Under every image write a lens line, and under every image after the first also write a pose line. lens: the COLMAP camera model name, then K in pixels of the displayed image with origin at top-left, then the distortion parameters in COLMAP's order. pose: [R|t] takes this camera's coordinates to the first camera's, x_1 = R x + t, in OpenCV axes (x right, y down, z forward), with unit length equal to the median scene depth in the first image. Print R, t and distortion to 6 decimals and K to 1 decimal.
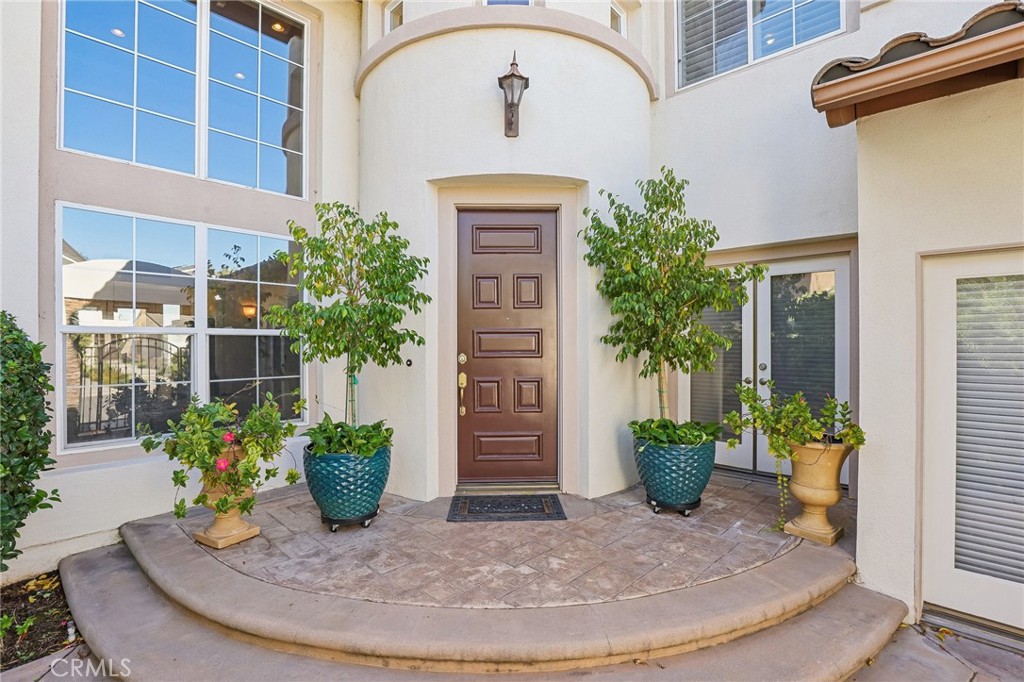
lens RADIAL K [[472.4, 0, 516.1], [0, 472.4, 339.3], [0, 0, 1]] dist [-0.037880, 0.007935]
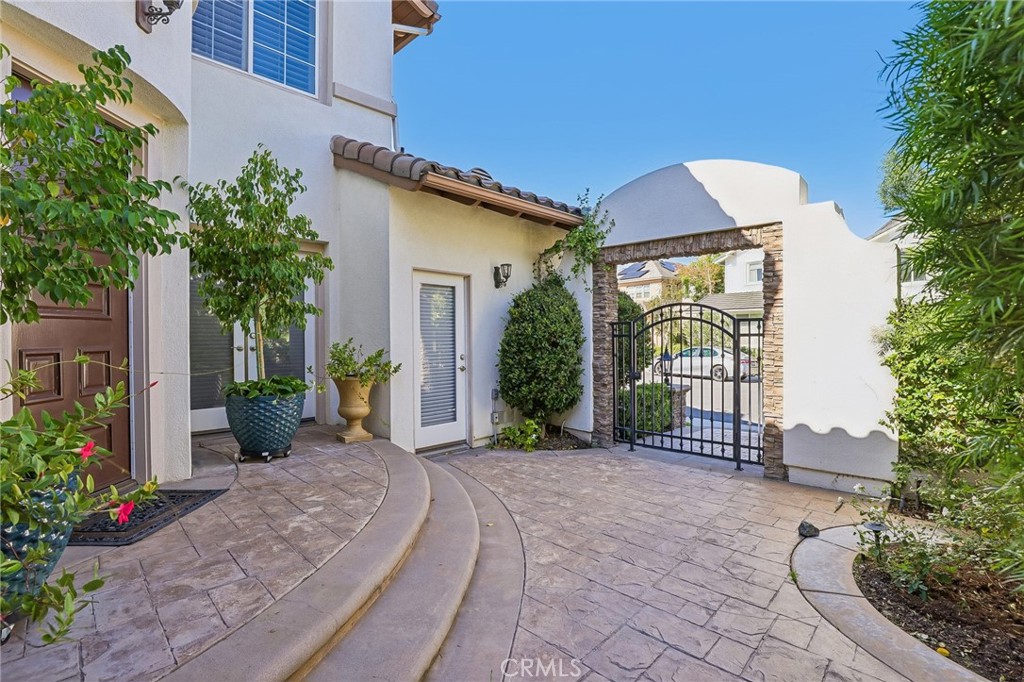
lens RADIAL K [[472.4, 0, 516.1], [0, 472.4, 339.3], [0, 0, 1]] dist [-0.037880, 0.007935]
pose [[0.007762, -0.003640, 0.999963, -0.972971], [-0.001214, 0.999993, 0.003650, 0.094665], [-0.999969, -0.001243, 0.007758, 0.501503]]
